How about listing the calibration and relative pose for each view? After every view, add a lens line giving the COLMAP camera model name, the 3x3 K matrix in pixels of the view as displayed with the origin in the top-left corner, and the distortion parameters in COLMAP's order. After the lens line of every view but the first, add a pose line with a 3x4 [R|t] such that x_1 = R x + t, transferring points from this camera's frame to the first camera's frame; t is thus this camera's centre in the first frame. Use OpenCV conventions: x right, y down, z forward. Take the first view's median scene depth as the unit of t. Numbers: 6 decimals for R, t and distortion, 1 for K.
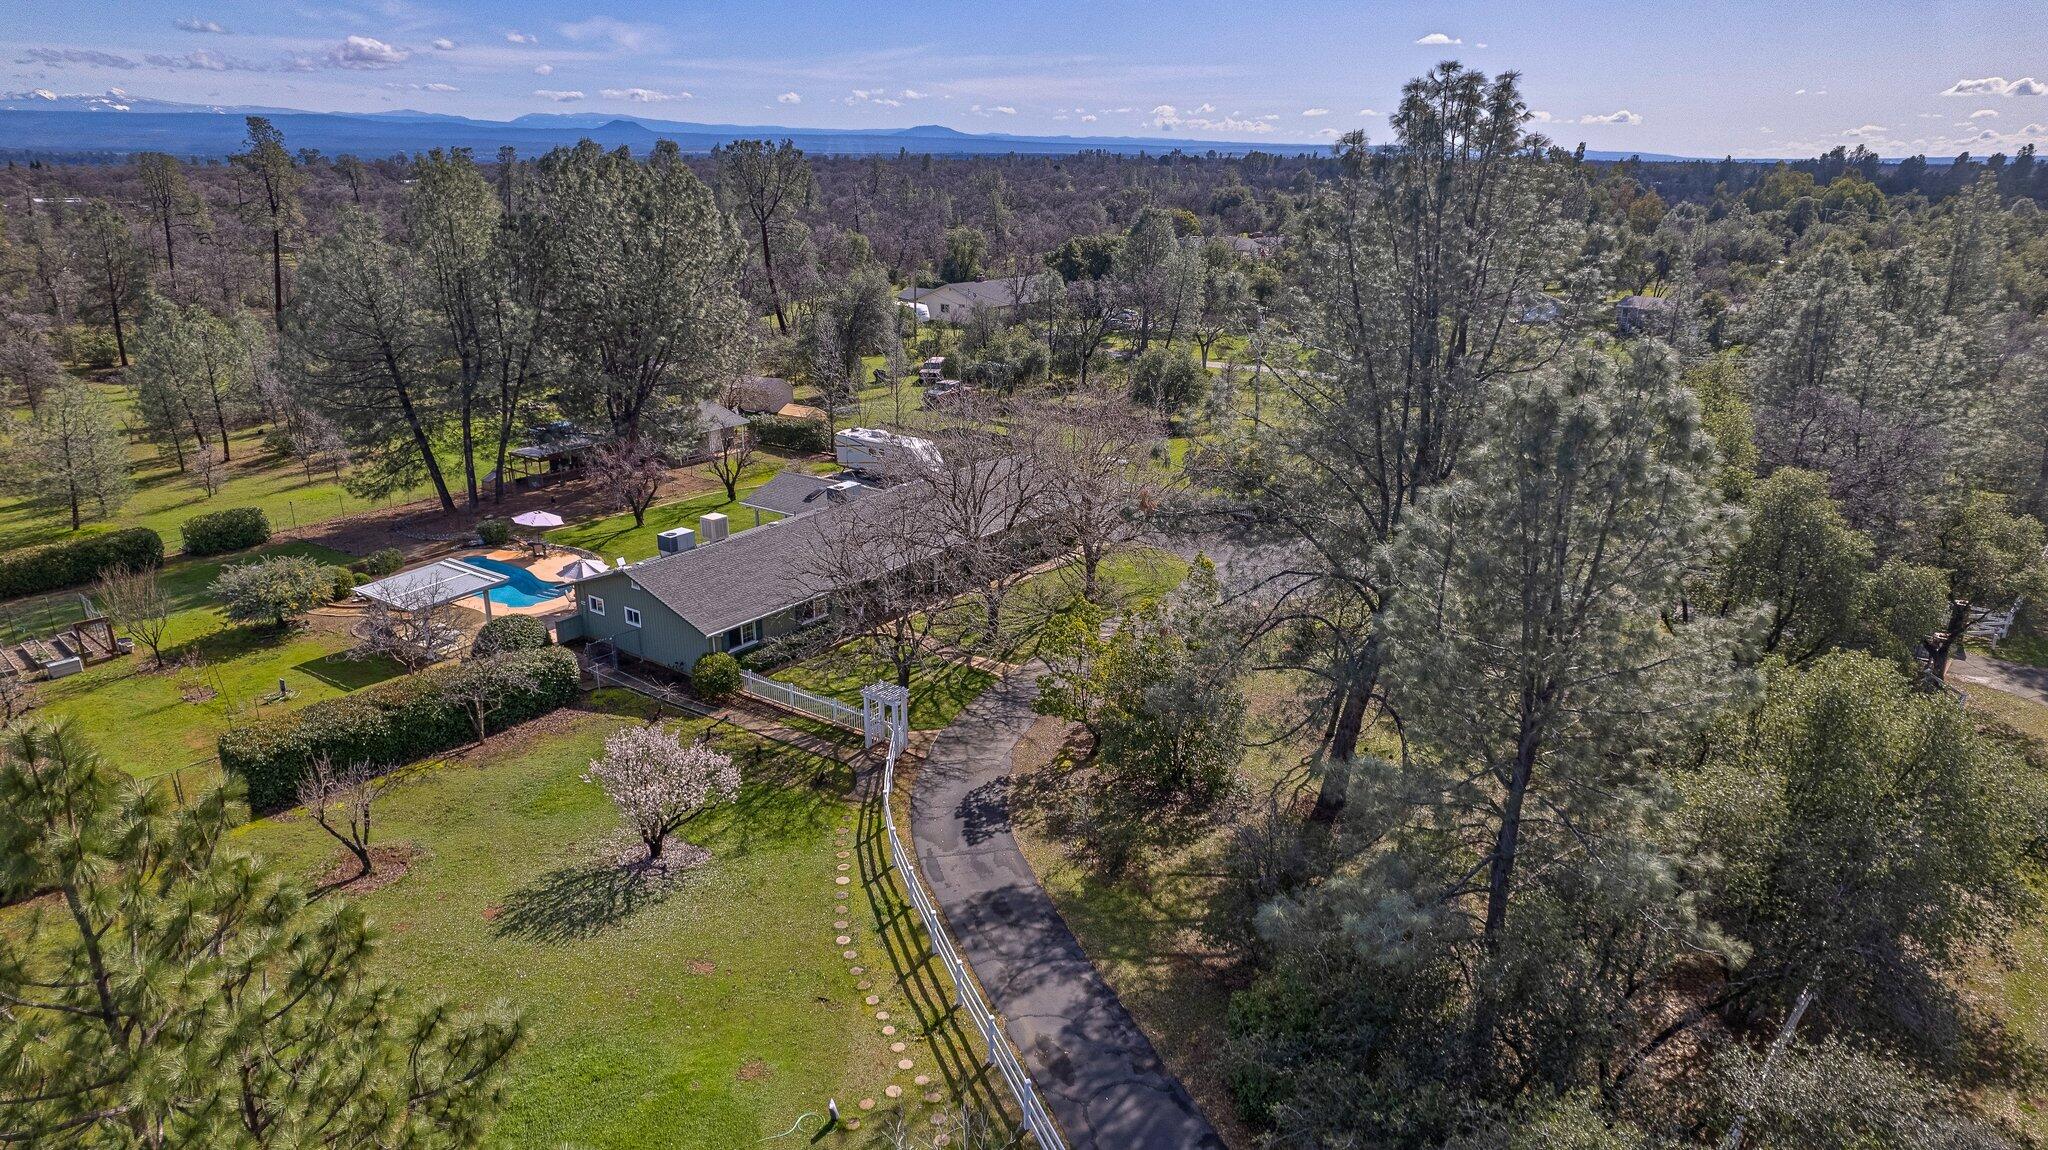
lens RADIAL K [[1271.4, 0, 1024.2], [0, 1271.4, 575.4], [0, 0, 1]] dist [-0.024964, 0.001823]
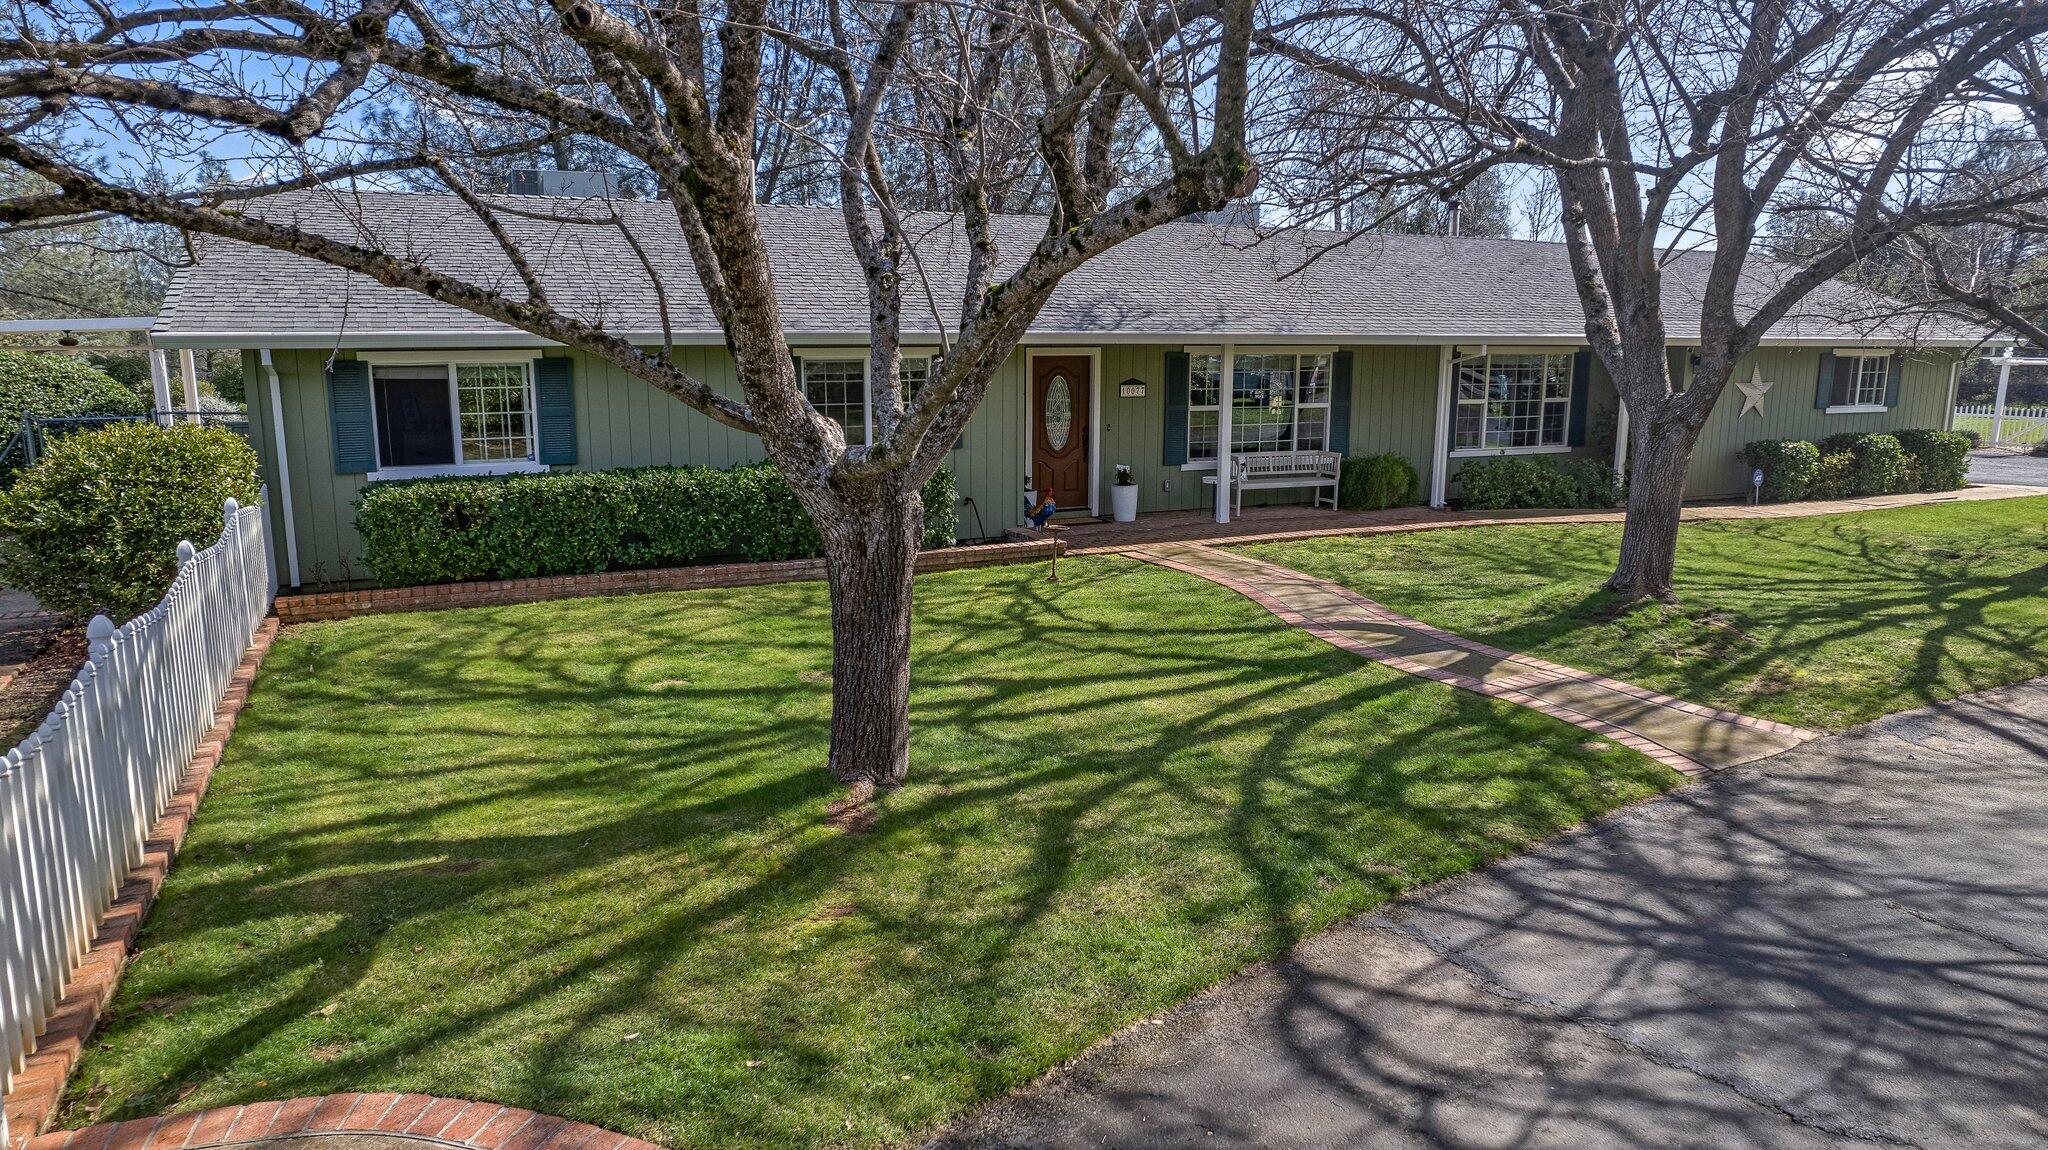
lens RADIAL K [[1271.4, 0, 1023.8], [0, 1271.4, 575.9], [0, 0, 1]] dist [-0.024964, 0.001823]
pose [[0.879659, 0.085955, -0.467774, -0.018623], [-0.146103, 0.984814, -0.093788, 0.080643], [0.452609, 0.150844, 0.878858, 0.829167]]
